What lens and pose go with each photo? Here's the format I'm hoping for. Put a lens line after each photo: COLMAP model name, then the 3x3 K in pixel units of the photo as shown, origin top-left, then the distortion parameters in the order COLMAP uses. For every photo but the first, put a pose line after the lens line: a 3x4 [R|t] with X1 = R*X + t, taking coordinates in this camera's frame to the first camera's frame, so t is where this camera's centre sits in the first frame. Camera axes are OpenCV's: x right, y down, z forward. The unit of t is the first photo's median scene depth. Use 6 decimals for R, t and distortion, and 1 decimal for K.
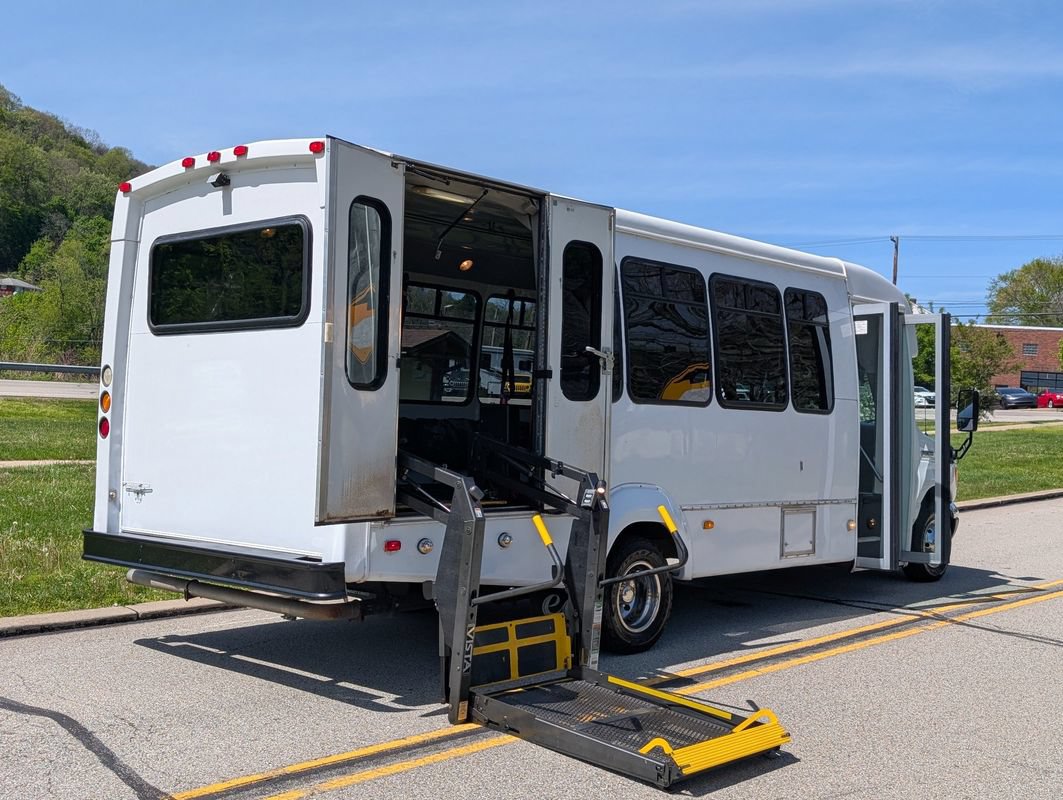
lens RADIAL K [[1243.0, 0, 524.3], [0, 1243.0, 390.0], [0, 0, 1]] dist [0.119534, -0.382198]
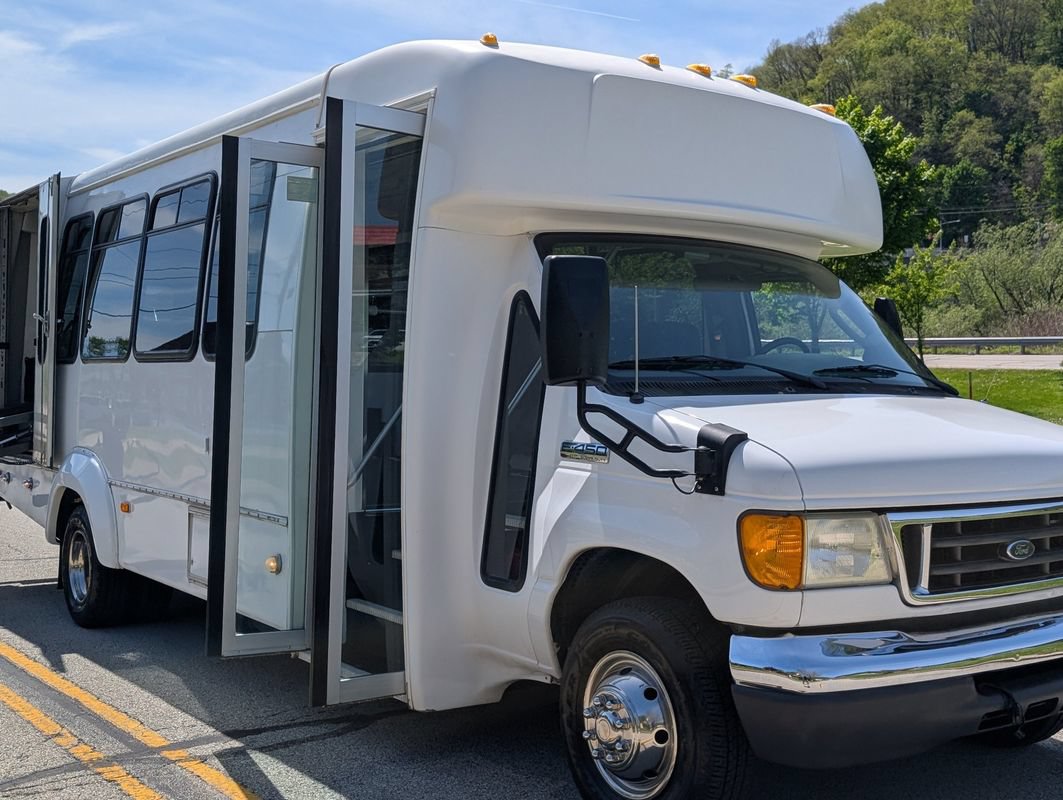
lens RADIAL K [[1248.3, 0, 556.6], [0, 1248.3, 395.6], [0, 0, 1]] dist [0.078726, -0.231103]
pose [[-0.179950, -0.021918, -0.983432, 1.030531], [0.011420, 0.999638, -0.024369, 0.067352], [0.983610, -0.015616, -0.179634, 1.626892]]
